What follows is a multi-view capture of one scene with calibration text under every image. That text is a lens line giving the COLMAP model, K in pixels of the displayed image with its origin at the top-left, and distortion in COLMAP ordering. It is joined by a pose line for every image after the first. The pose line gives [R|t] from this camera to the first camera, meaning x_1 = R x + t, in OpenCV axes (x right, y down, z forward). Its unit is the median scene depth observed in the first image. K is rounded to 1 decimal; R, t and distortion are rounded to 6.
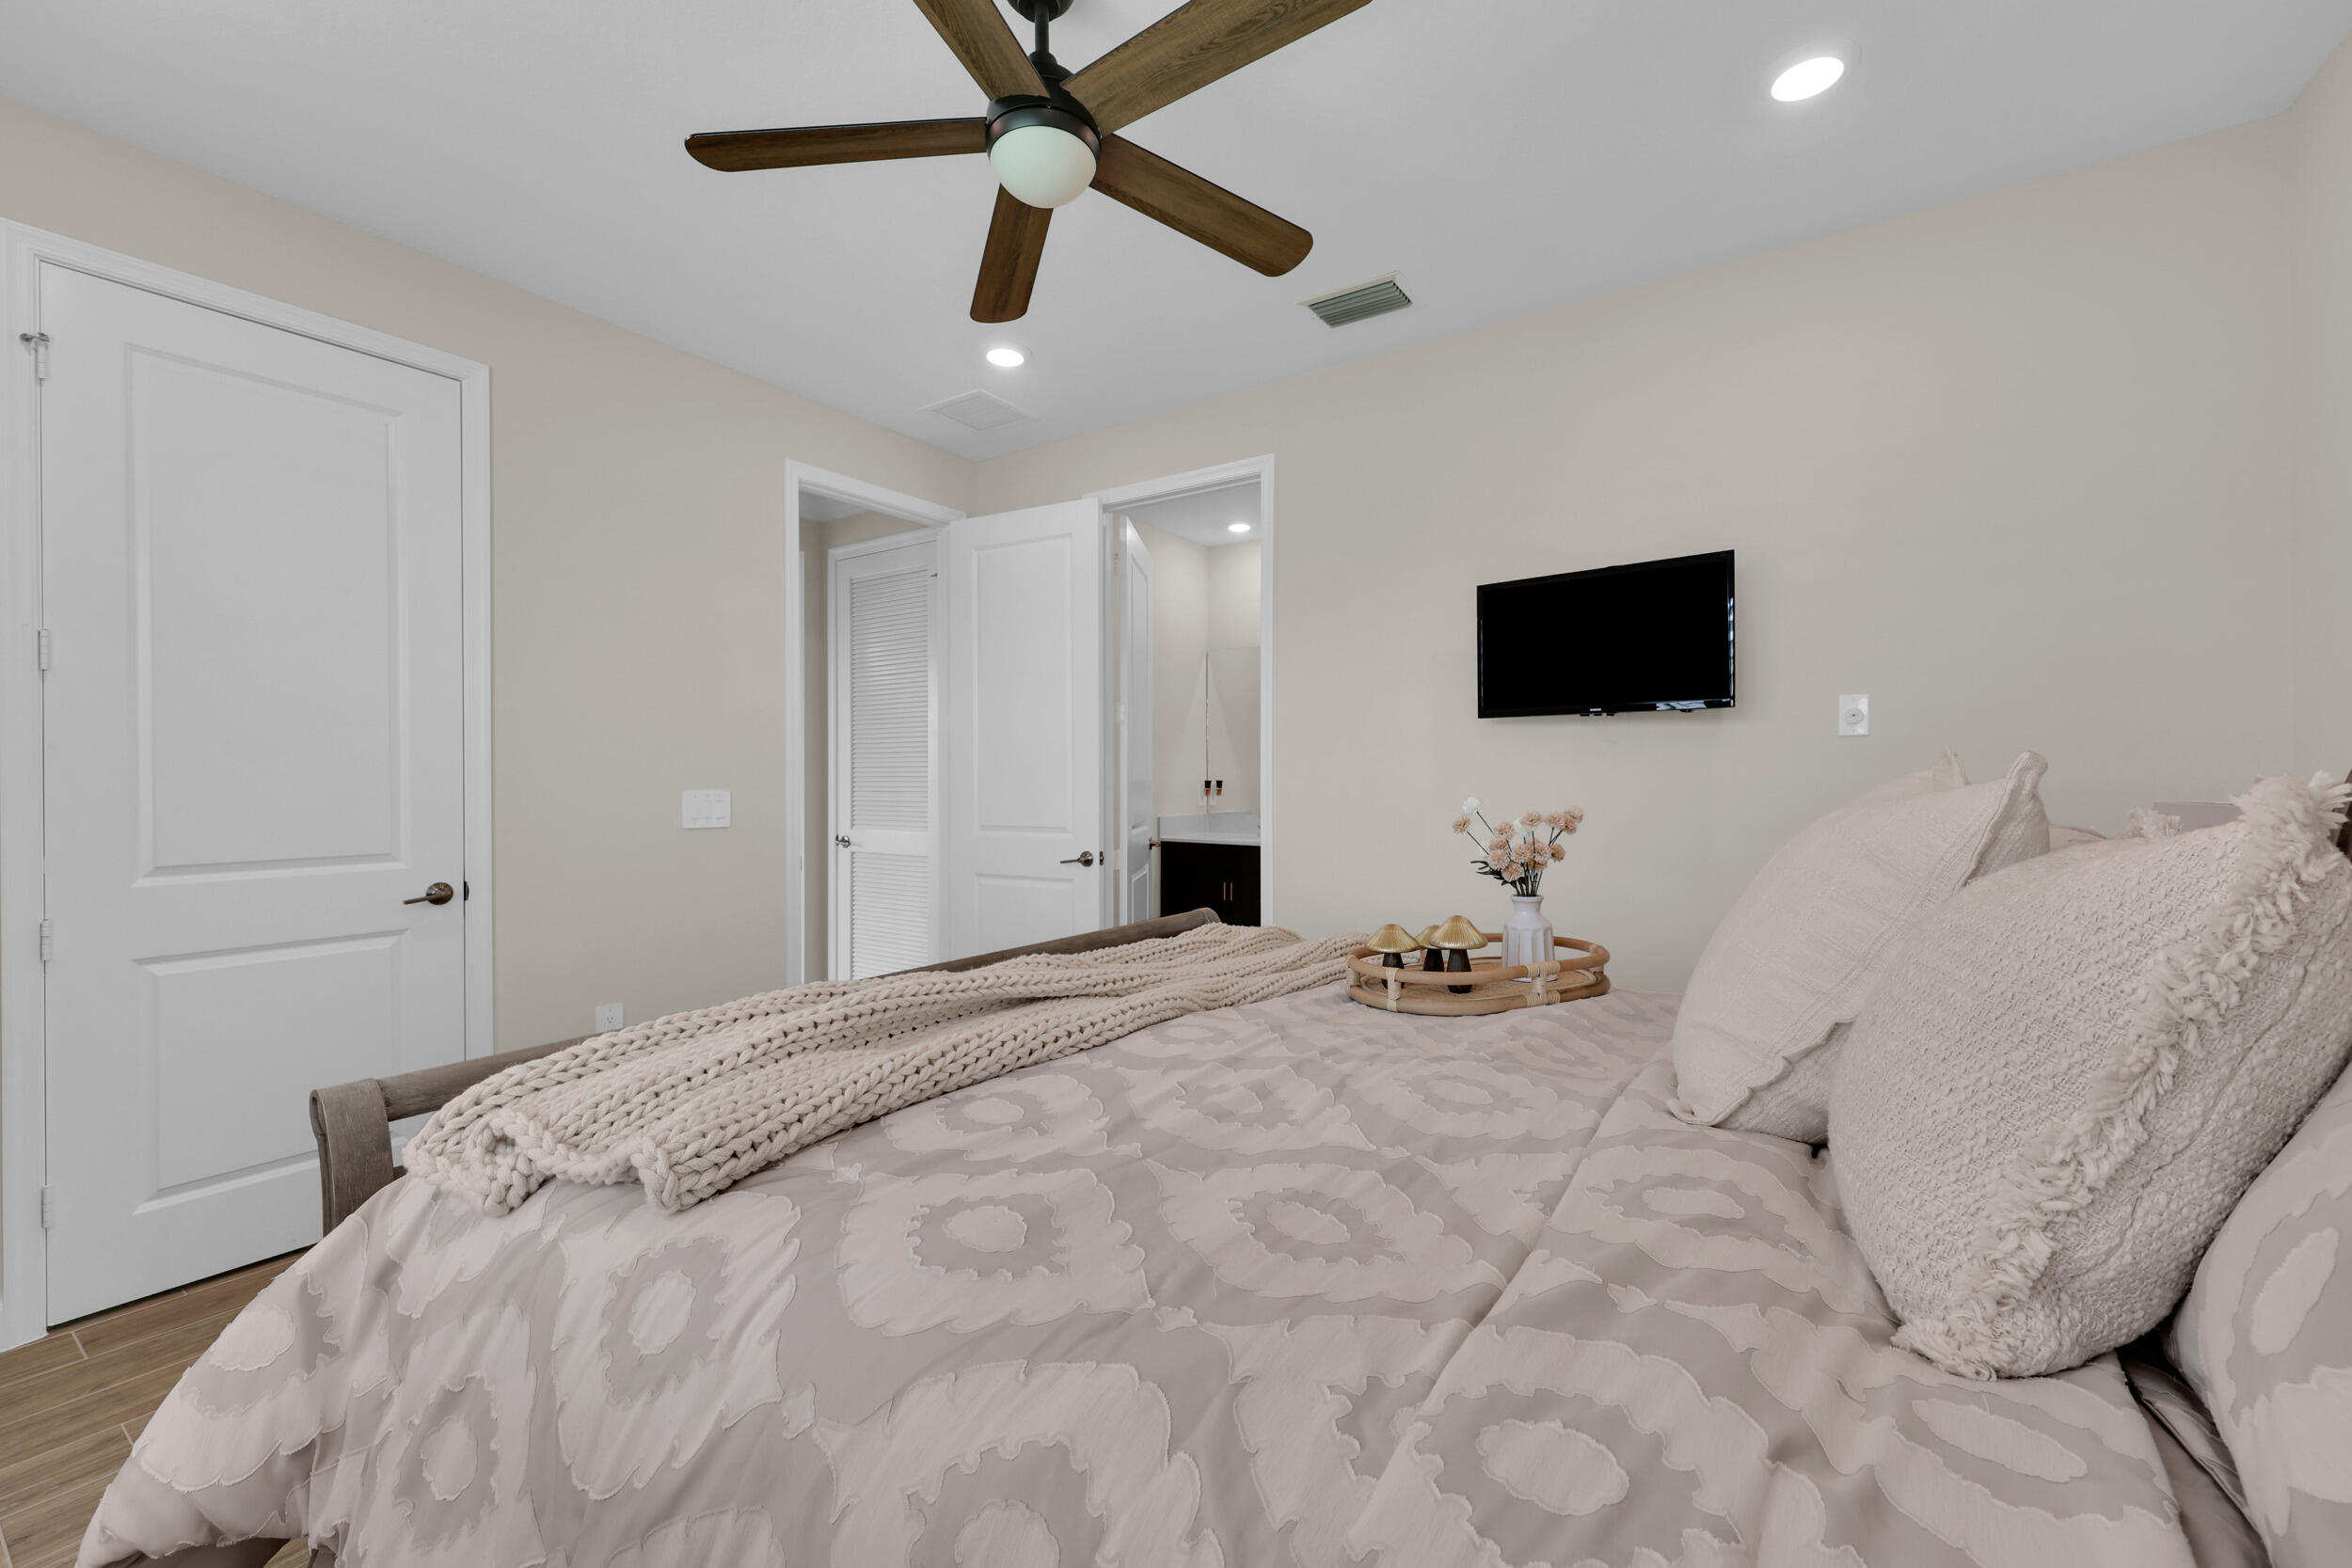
lens RADIAL K [[963.3, 0, 1176.0], [0, 963.3, 784.0], [0, 0, 1]] dist [0.001186, 0.000130]
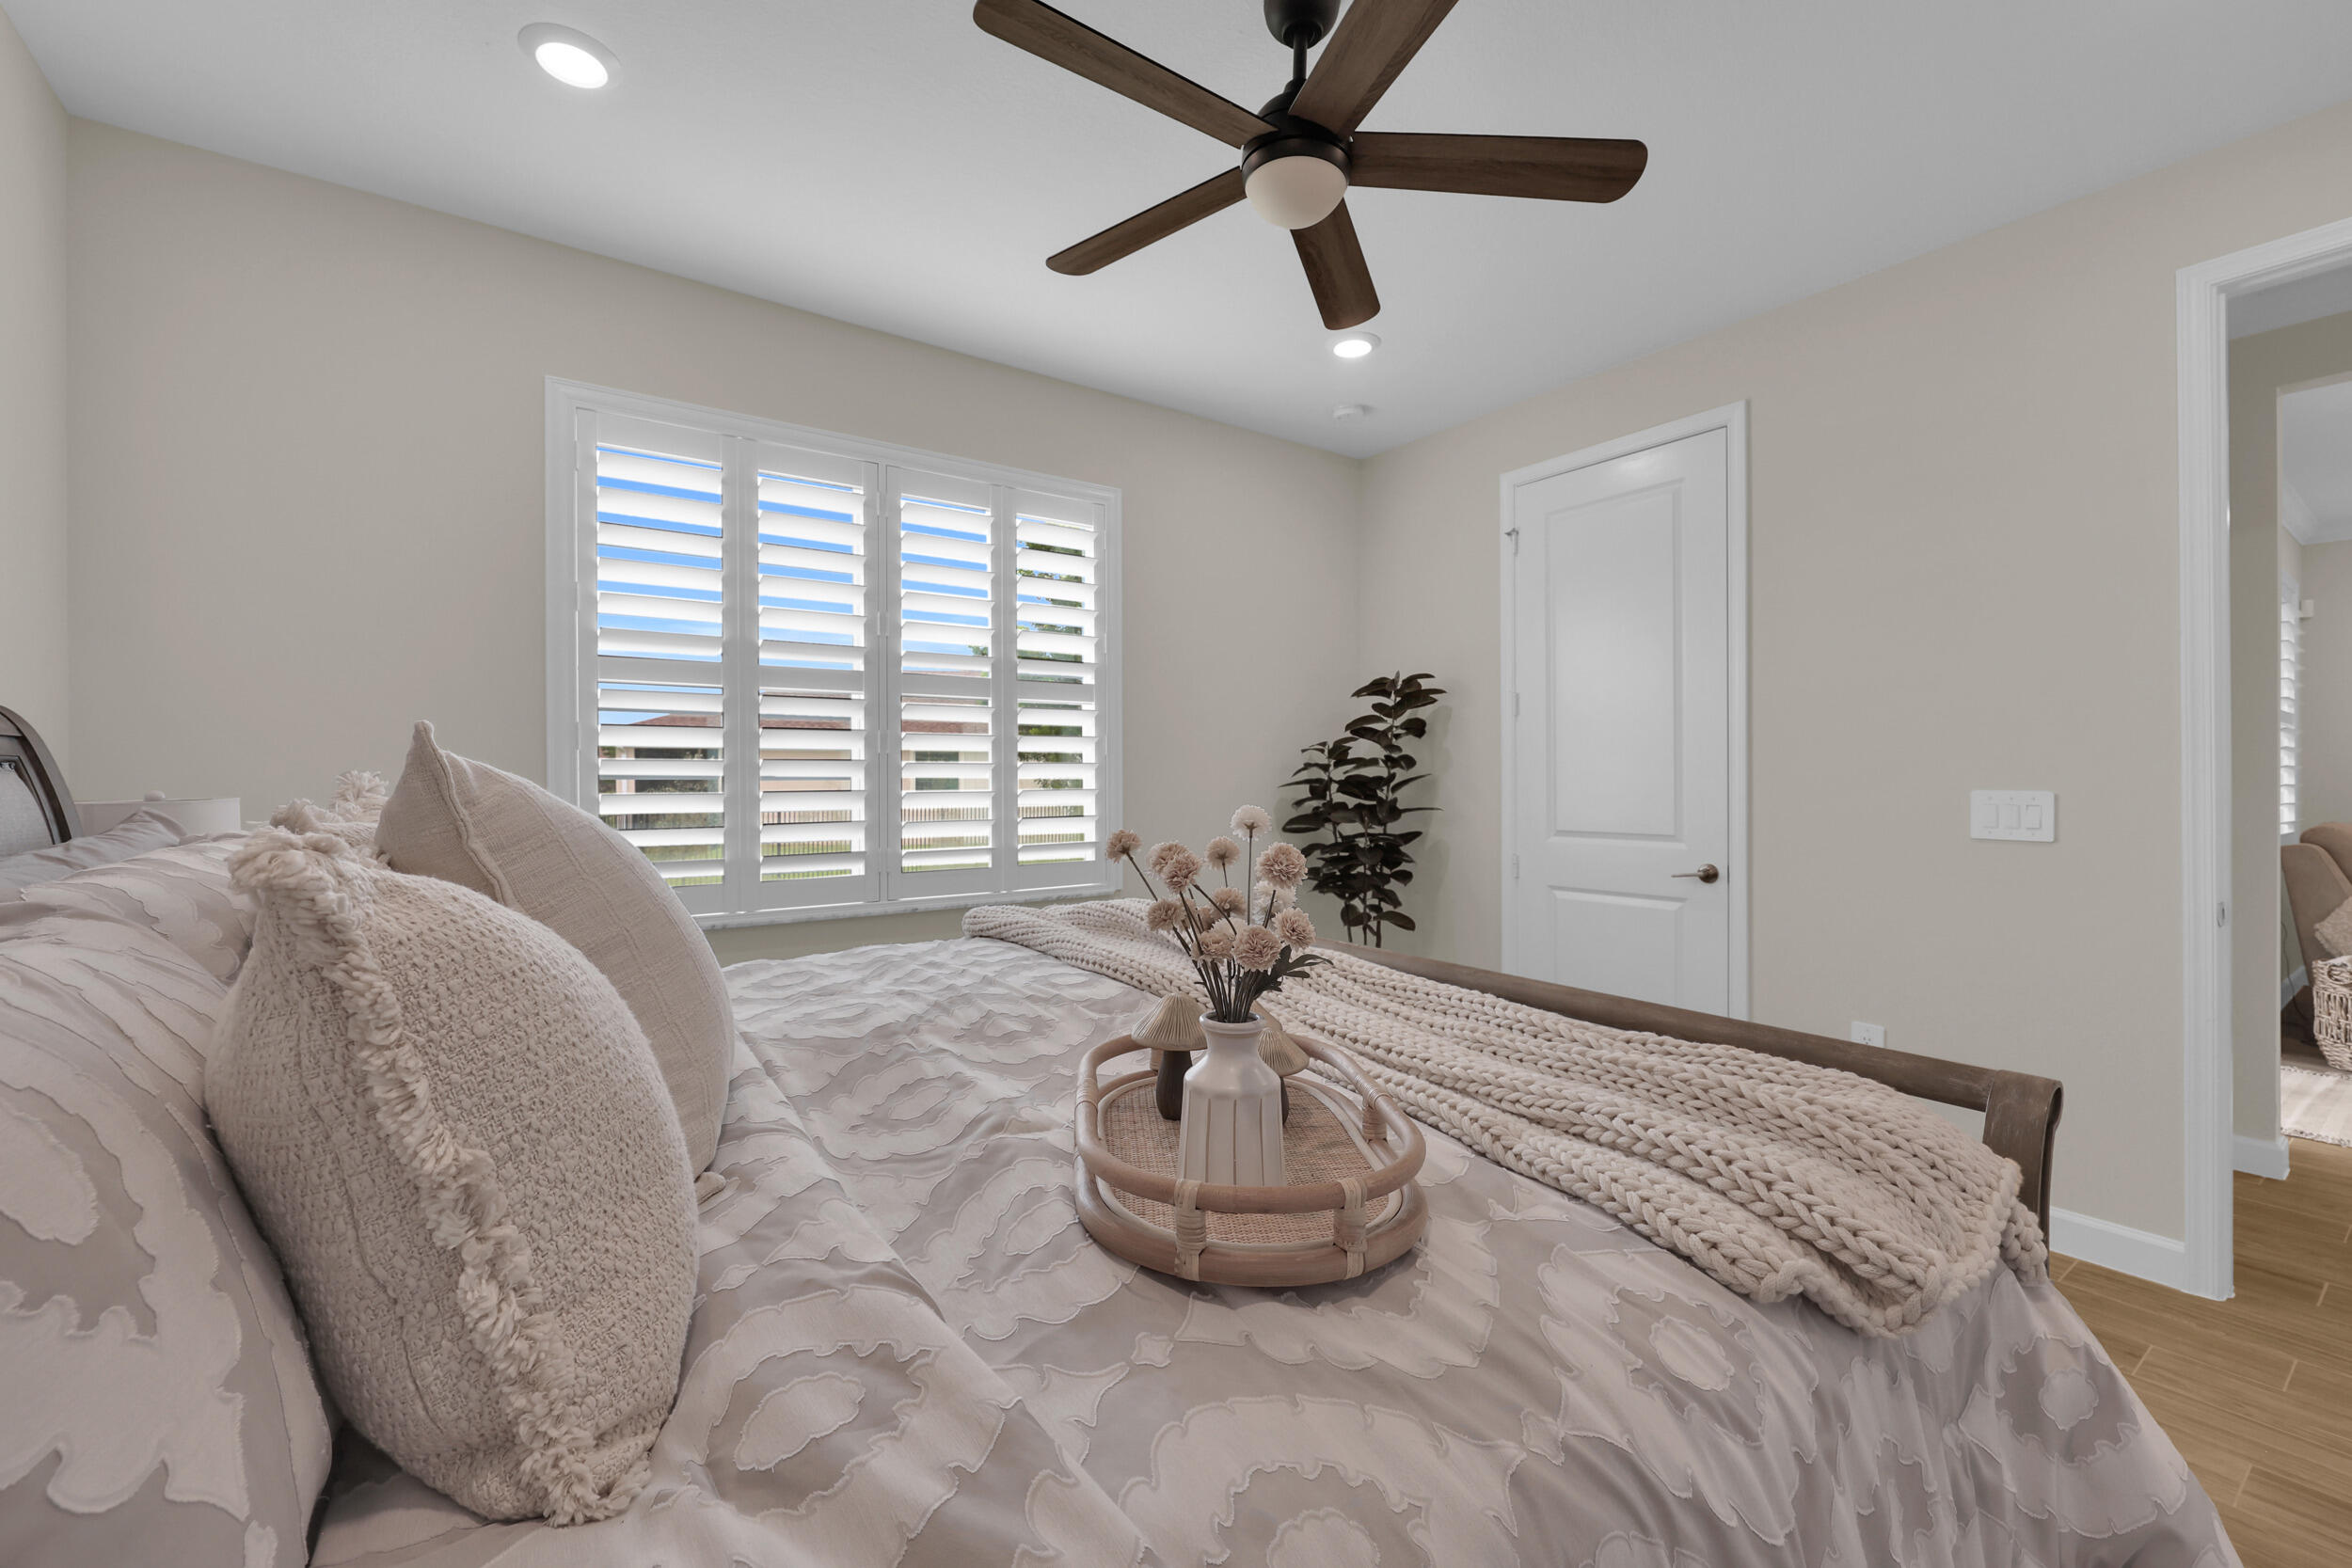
lens RADIAL K [[963.3, 0, 1176.0], [0, 963.3, 784.0], [0, 0, 1]] dist [0.001186, 0.000130]
pose [[-0.370283, 0.001725, -0.928917, 0.580851], [-0.009153, 0.999943, 0.005506, 0.004148], [0.928874, 0.010541, -0.370246, 0.853348]]
